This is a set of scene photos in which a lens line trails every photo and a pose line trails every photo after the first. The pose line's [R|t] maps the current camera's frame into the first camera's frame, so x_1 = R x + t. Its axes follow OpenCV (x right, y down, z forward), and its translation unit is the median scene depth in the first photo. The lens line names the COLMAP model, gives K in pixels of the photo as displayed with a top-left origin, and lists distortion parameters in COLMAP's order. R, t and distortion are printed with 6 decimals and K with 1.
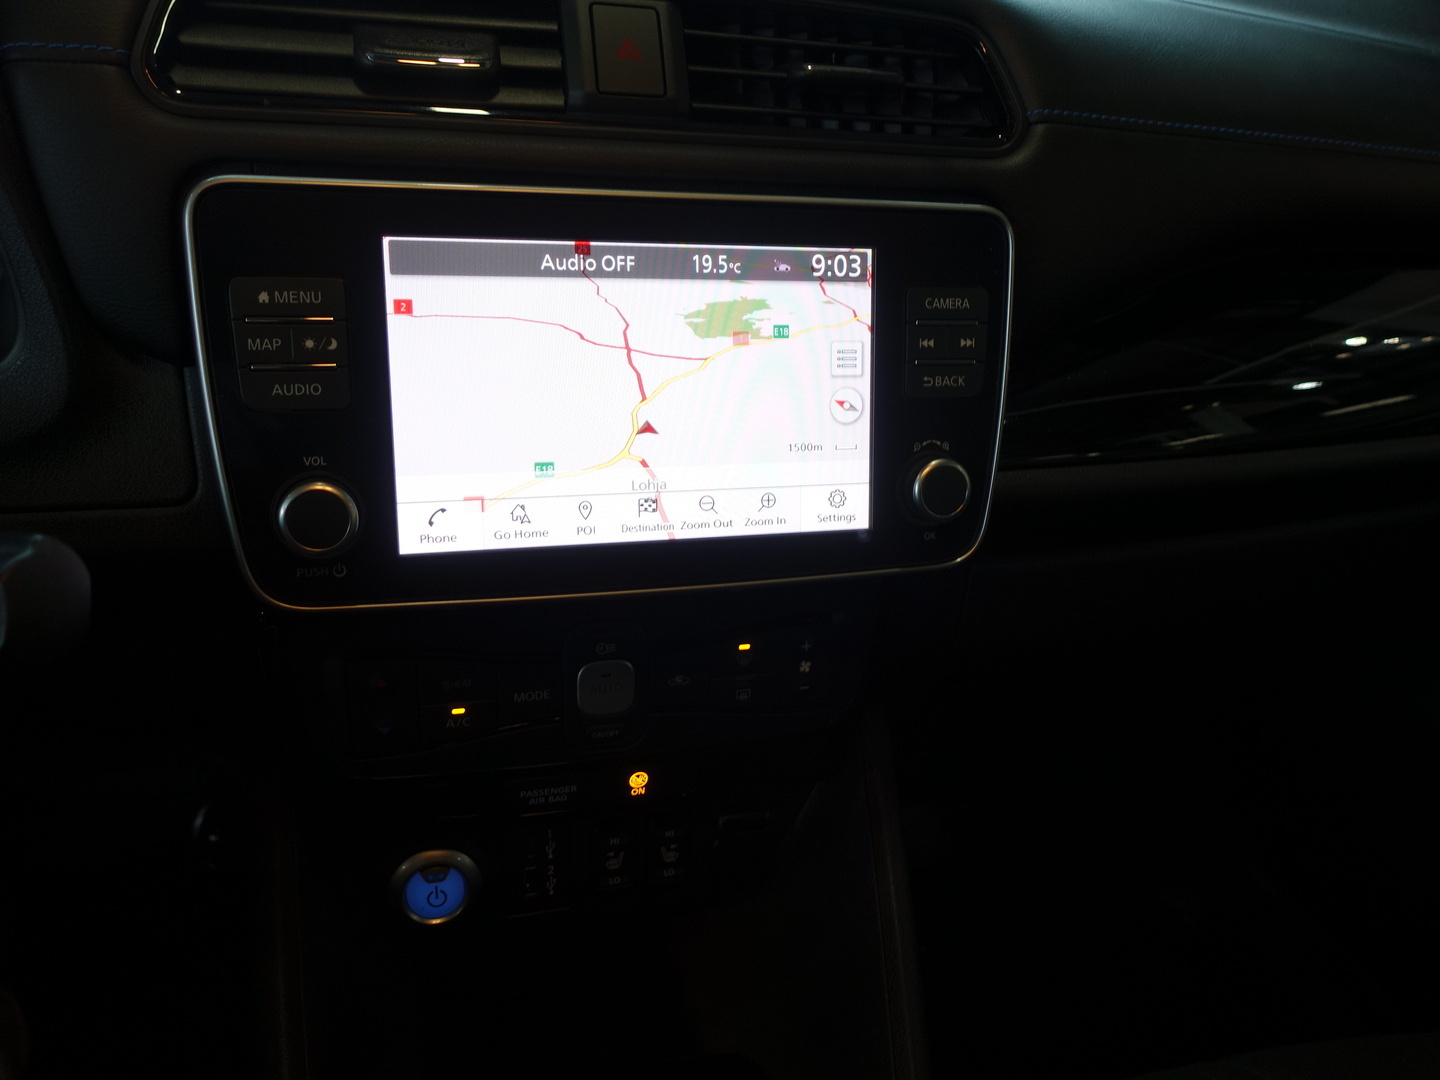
lens RADIAL K [[1107.4, 0, 720.0], [0, 1107.4, 540.0], [0, 0, 1]] dist [-0.000192, -0.002747]
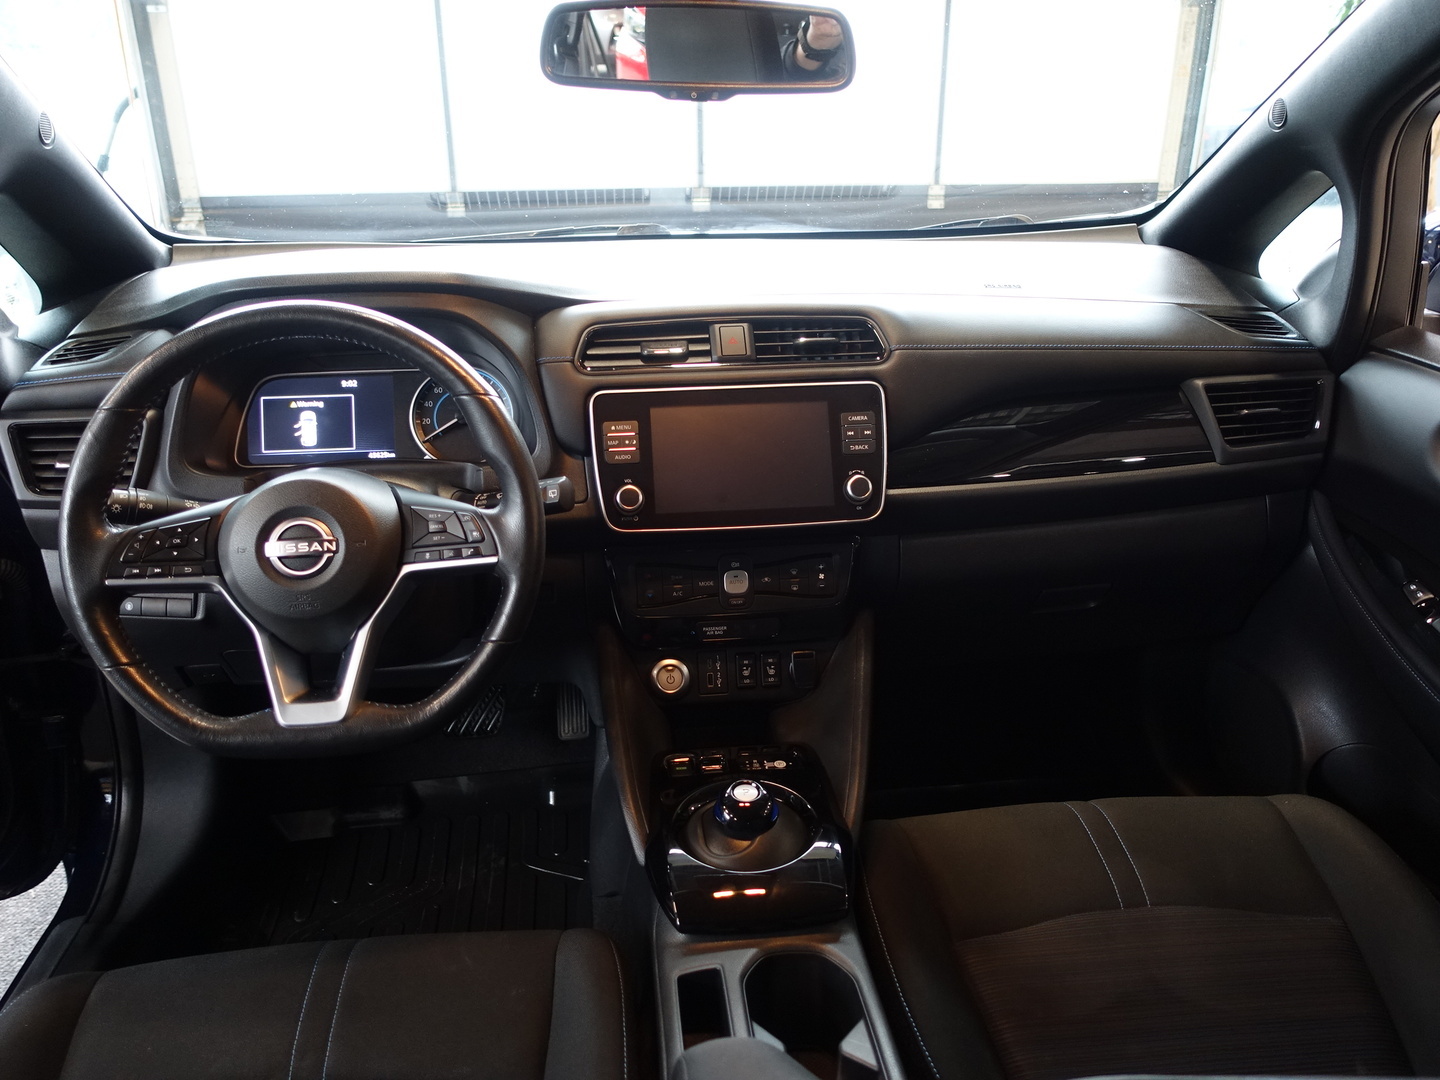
lens RADIAL K [[1107.4, 0, 720.0], [0, 1107.4, 540.0], [0, 0, 1]] dist [-0.000192, -0.002747]
pose [[0.975511, -0.067625, -0.209298, 0.434766], [0.015636, 0.970477, -0.240686, 0.719838], [0.219395, 0.231519, 0.947768, -1.545527]]
